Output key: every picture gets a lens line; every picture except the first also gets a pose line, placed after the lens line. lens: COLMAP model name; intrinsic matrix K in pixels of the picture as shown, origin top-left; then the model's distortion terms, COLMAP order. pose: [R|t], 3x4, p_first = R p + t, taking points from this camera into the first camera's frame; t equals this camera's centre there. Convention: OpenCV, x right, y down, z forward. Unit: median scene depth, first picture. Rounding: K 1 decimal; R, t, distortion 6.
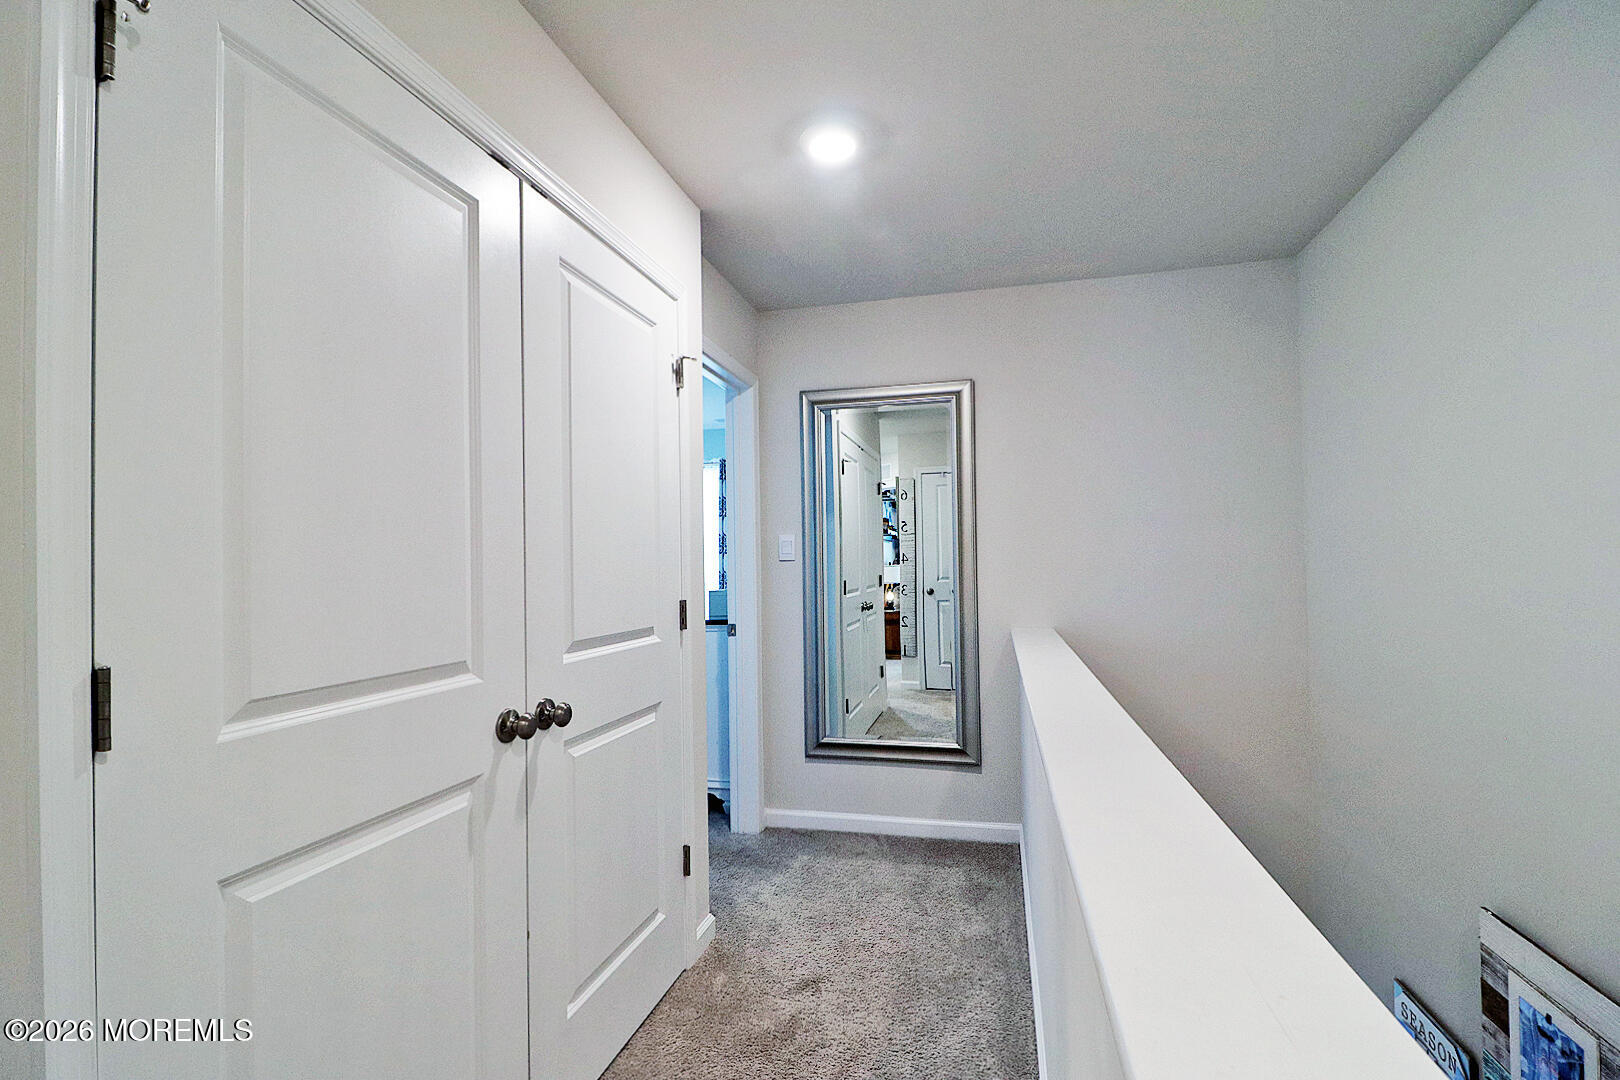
lens RADIAL K [[758.0, 0, 806.7], [0, 758.0, 540.6], [0, 0, 1]] dist [-0.008607, -0.008761]
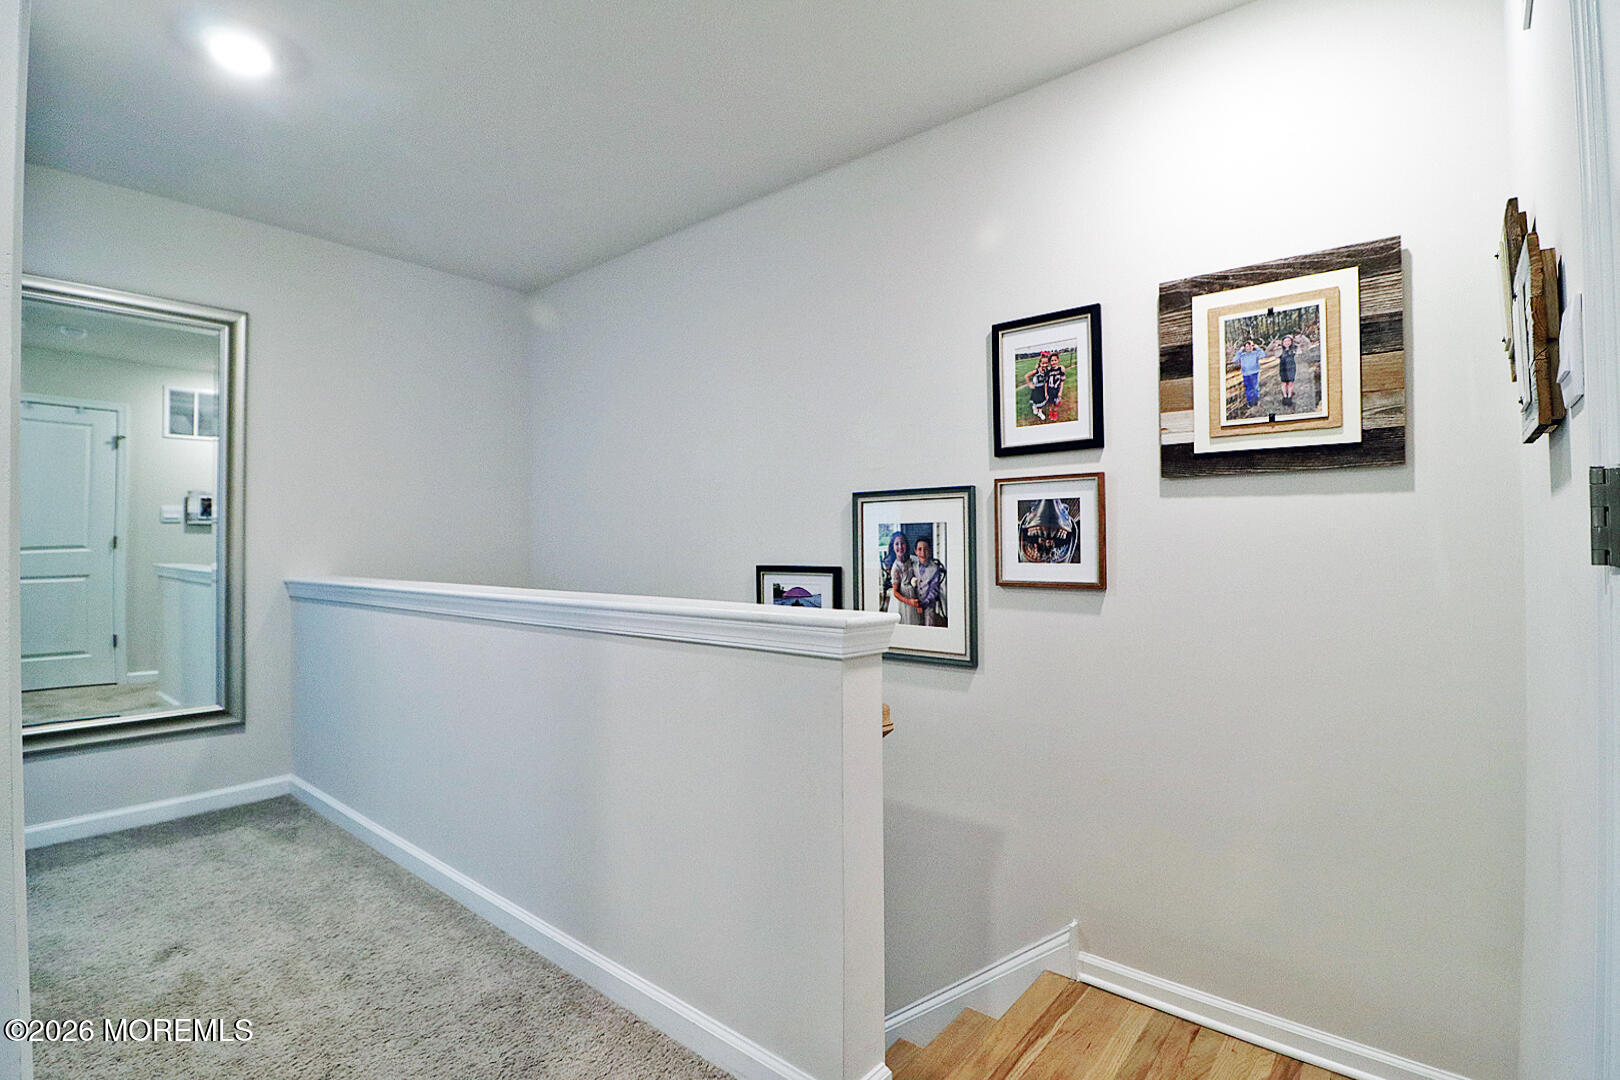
lens RADIAL K [[758.0, 0, 815.8], [0, 758.0, 540.0], [0, 0, 1]] dist [-0.008607, -0.008761]
pose [[0.432118, 0.013358, 0.901718, -0.314339], [-0.019094, 0.999802, -0.005661, 0.060353], [-0.901615, -0.014771, 0.432287, -0.043056]]
